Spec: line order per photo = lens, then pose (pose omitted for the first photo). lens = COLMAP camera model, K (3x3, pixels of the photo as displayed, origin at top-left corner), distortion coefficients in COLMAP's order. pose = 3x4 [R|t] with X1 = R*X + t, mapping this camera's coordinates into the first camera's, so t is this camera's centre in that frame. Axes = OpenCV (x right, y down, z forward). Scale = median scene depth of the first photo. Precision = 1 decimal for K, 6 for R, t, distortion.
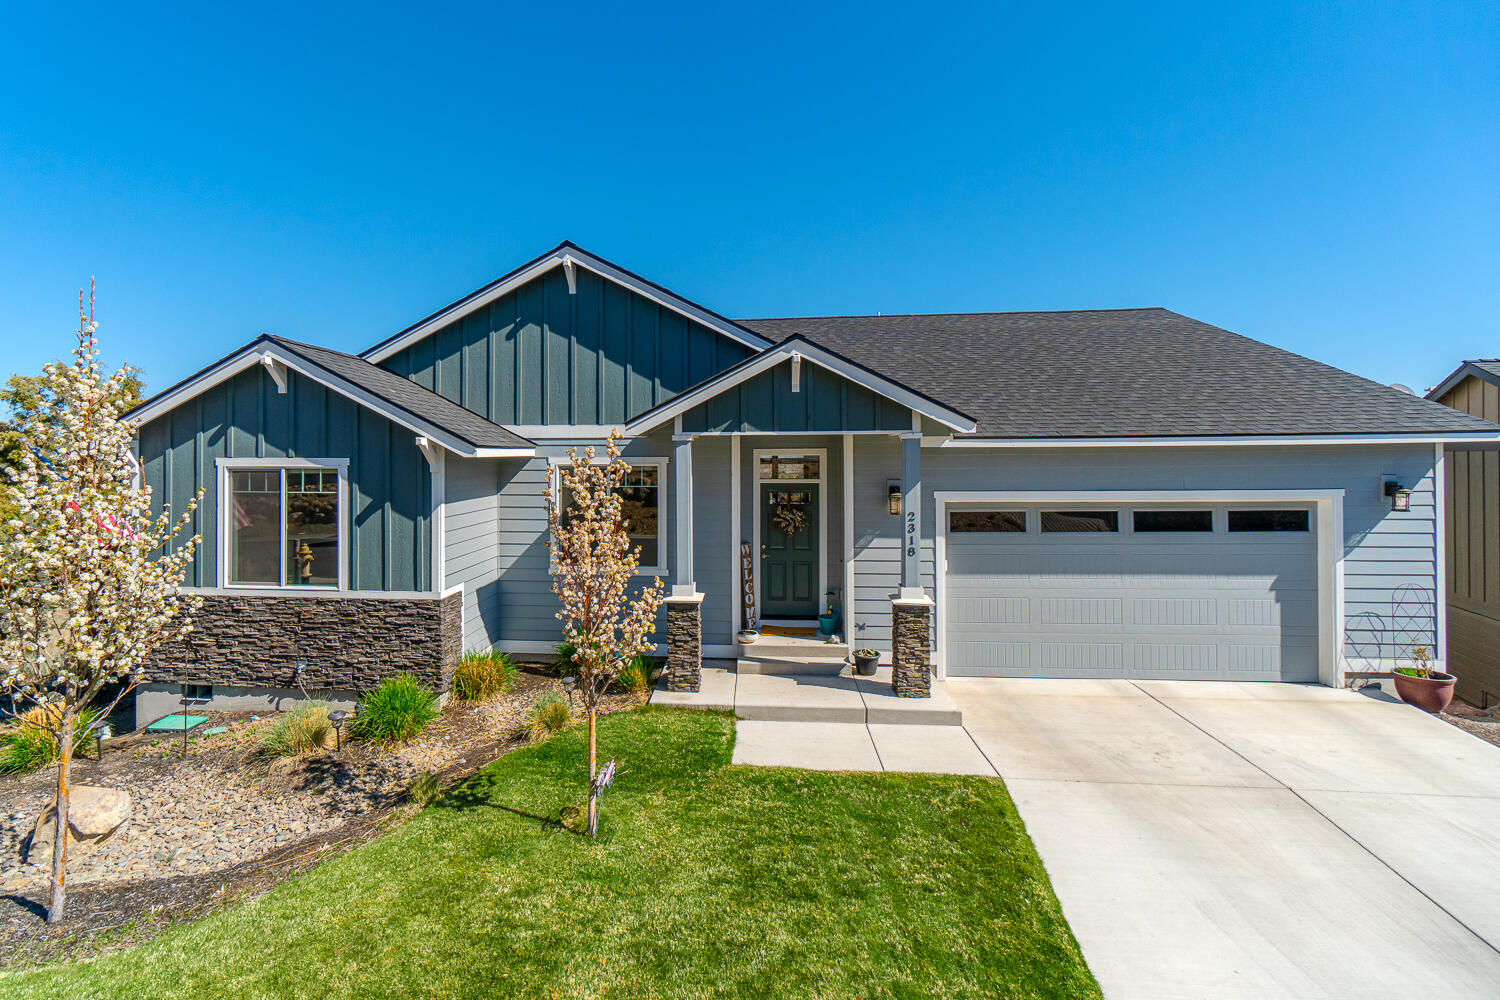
lens RADIAL K [[649.0, 0, 708.9], [0, 649.0, 448.5], [0, 0, 1]] dist [-0.003425, 0.000743]
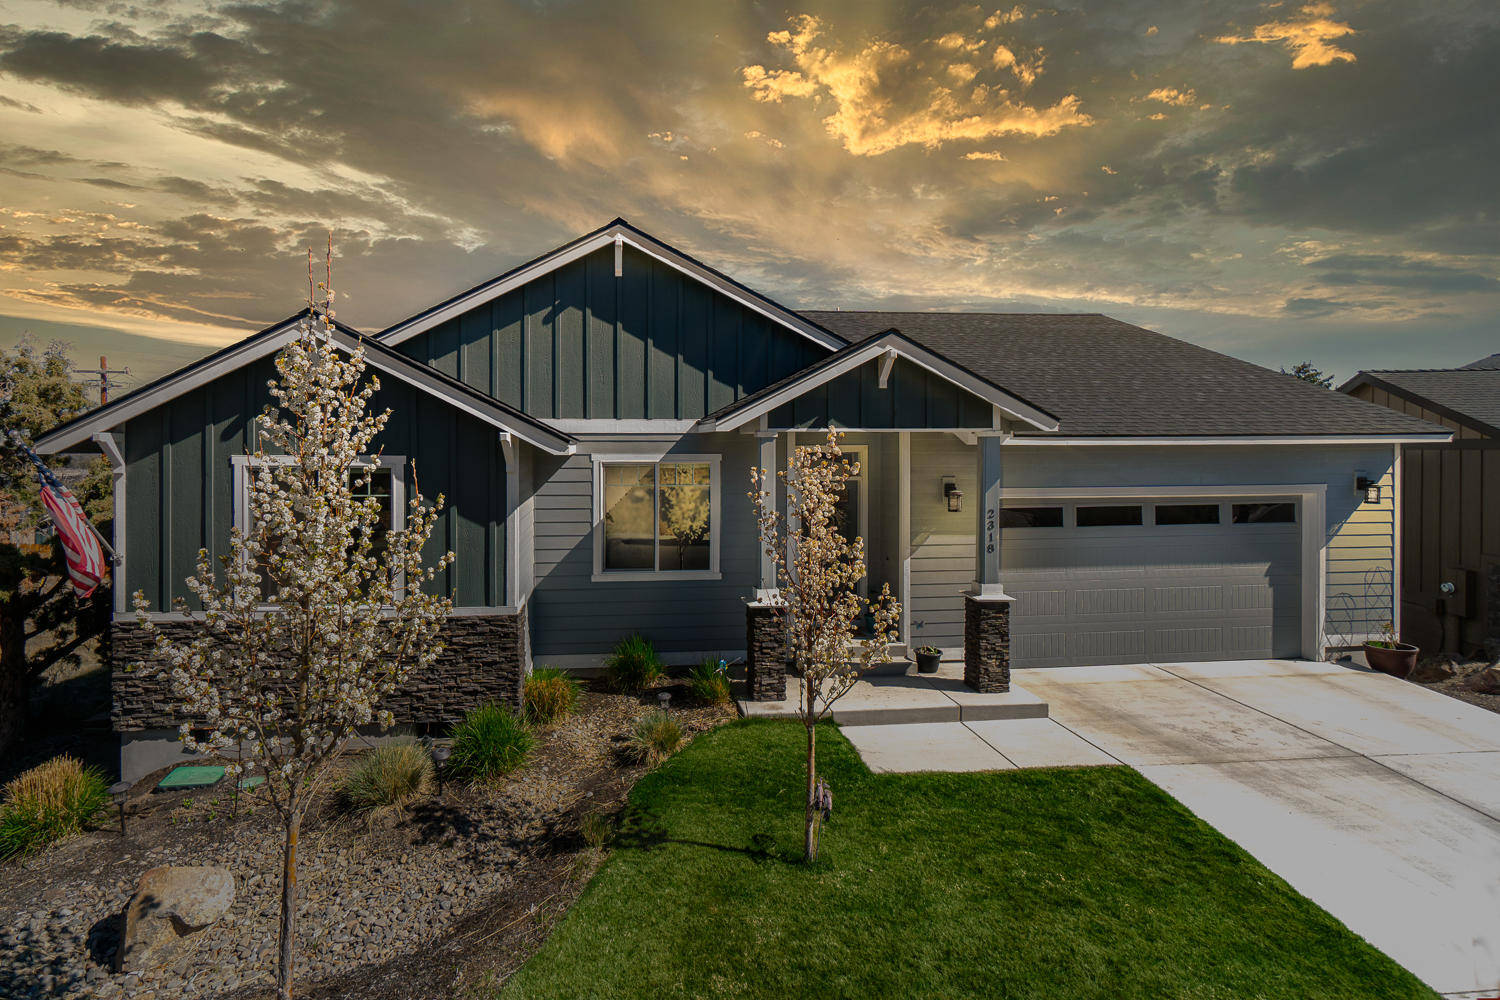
lens RADIAL K [[666.5, 0, 686.2], [0, 666.5, 450.3], [0, 0, 1]] dist [-0.002437, 0.000153]
pose [[0.985579, 0.002275, 0.169200, -0.324199], [-0.004145, 0.999934, 0.010697, -0.003142], [-0.169164, -0.011244, 0.985524, 0.059450]]
